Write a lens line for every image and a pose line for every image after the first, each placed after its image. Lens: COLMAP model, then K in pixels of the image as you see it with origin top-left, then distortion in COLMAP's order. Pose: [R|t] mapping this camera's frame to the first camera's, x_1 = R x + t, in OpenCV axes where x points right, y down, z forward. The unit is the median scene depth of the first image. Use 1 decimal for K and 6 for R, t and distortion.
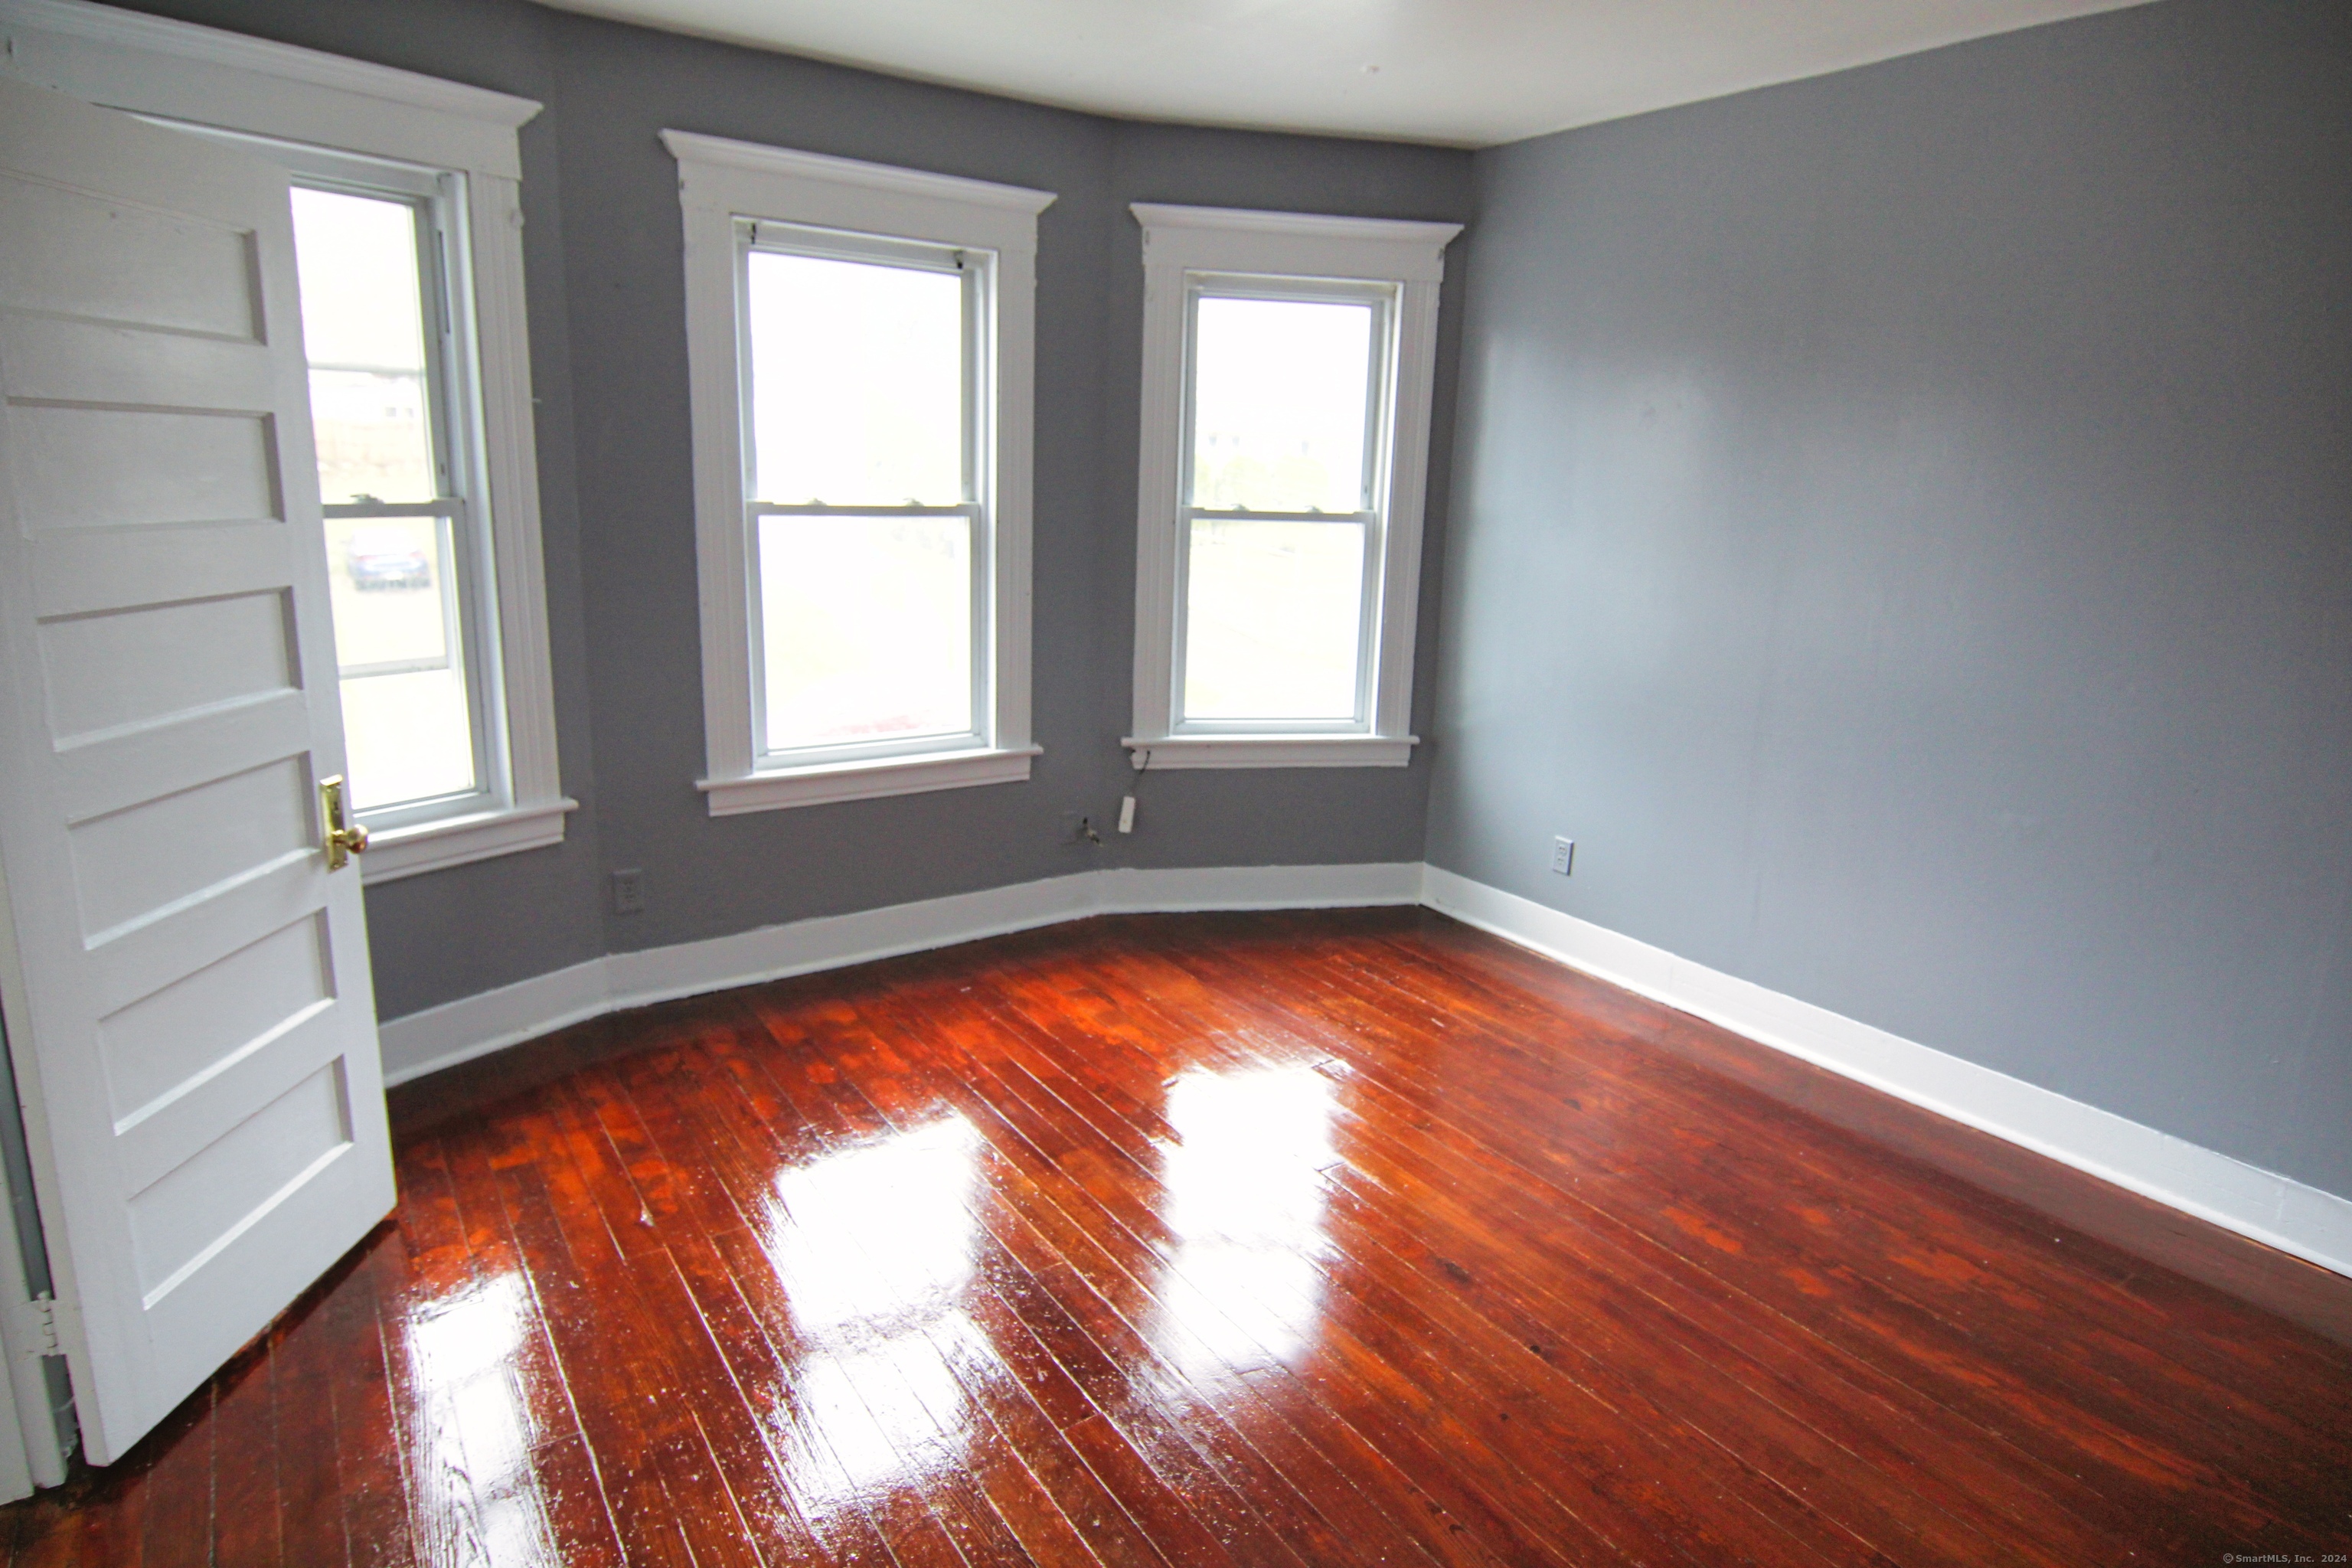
lens RADIAL K [[1325.0, 0, 1179.6], [0, 1325.0, 779.7], [0, 0, 1]] dist [-0.009389, -0.002919]
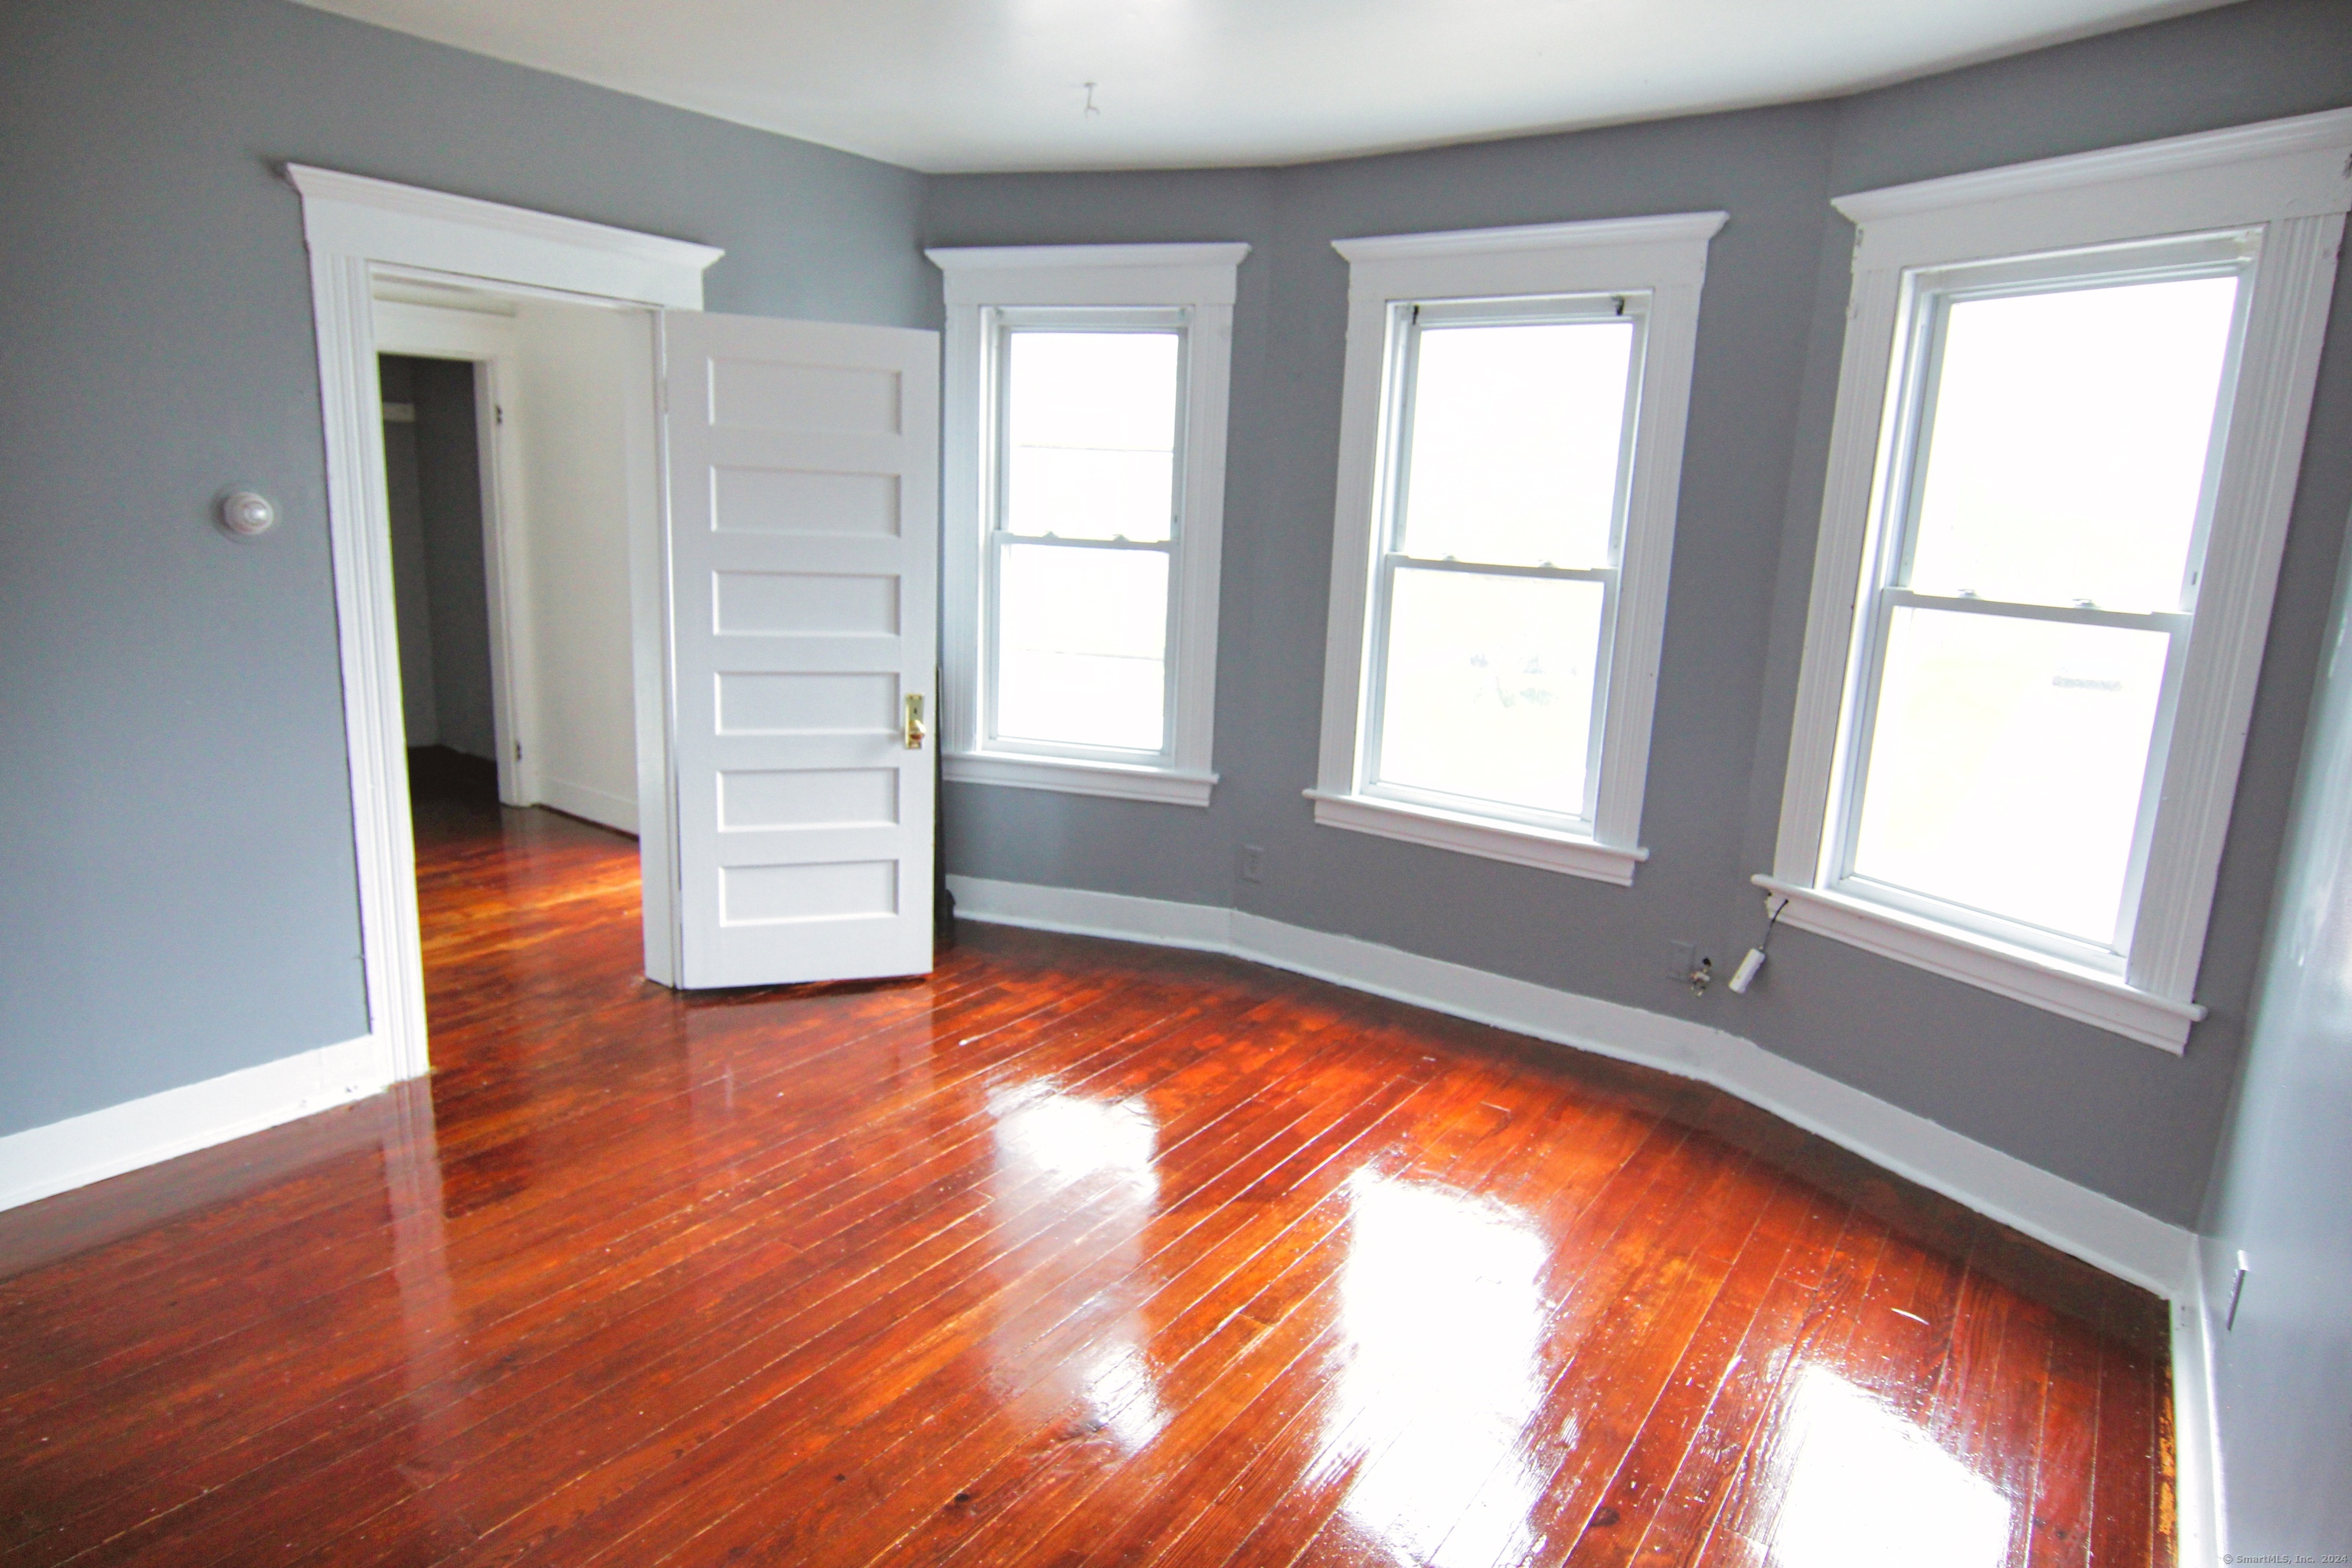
lens RADIAL K [[1325.0, 0, 1178.9], [0, 1325.0, 775.7], [0, 0, 1]] dist [-0.009389, -0.002919]
pose [[0.335476, 0.177455, -0.925184, 0.671721], [-0.248535, 0.963975, 0.094775, -0.092118], [0.908673, 0.198146, 0.367494, 0.465985]]
